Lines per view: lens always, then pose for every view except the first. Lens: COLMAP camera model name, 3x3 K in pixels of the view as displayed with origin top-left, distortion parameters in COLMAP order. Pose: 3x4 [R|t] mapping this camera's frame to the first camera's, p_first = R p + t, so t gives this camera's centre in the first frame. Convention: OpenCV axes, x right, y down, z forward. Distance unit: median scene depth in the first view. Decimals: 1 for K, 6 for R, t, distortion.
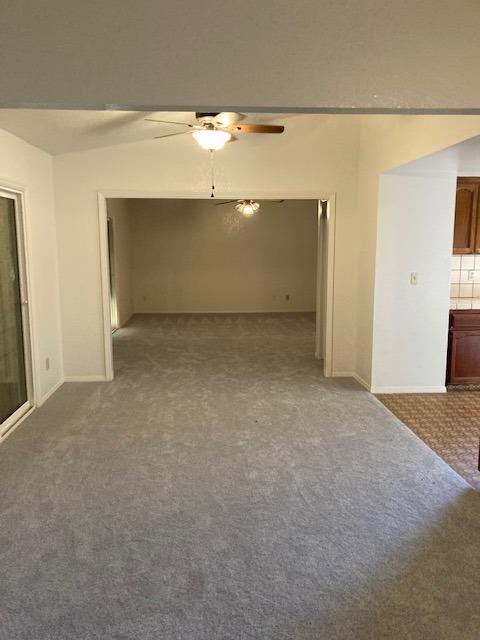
lens RADIAL K [[524.7, 0, 240.0], [0, 524.7, 320.0], [0, 0, 1]] dist [0.123085, -0.226265]
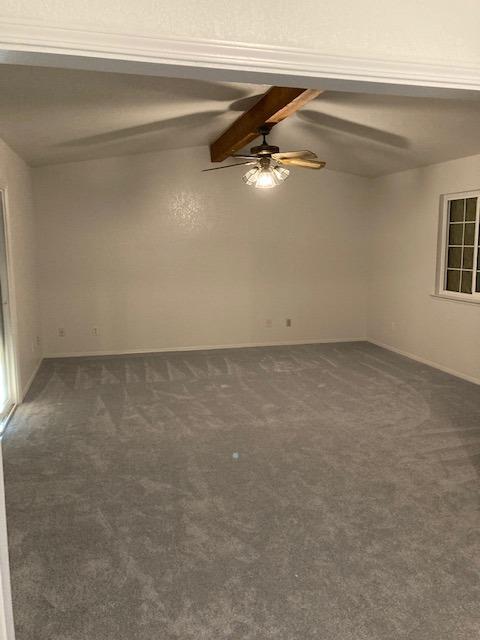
lens RADIAL K [[524.7, 0, 240.0], [0, 524.7, 320.0], [0, 0, 1]] dist [0.123085, -0.226265]
pose [[0.982080, -0.030177, 0.186035, -0.108520], [0.028038, 0.999507, 0.014122, -0.068240], [-0.186369, -0.008652, 0.982442, 0.436291]]
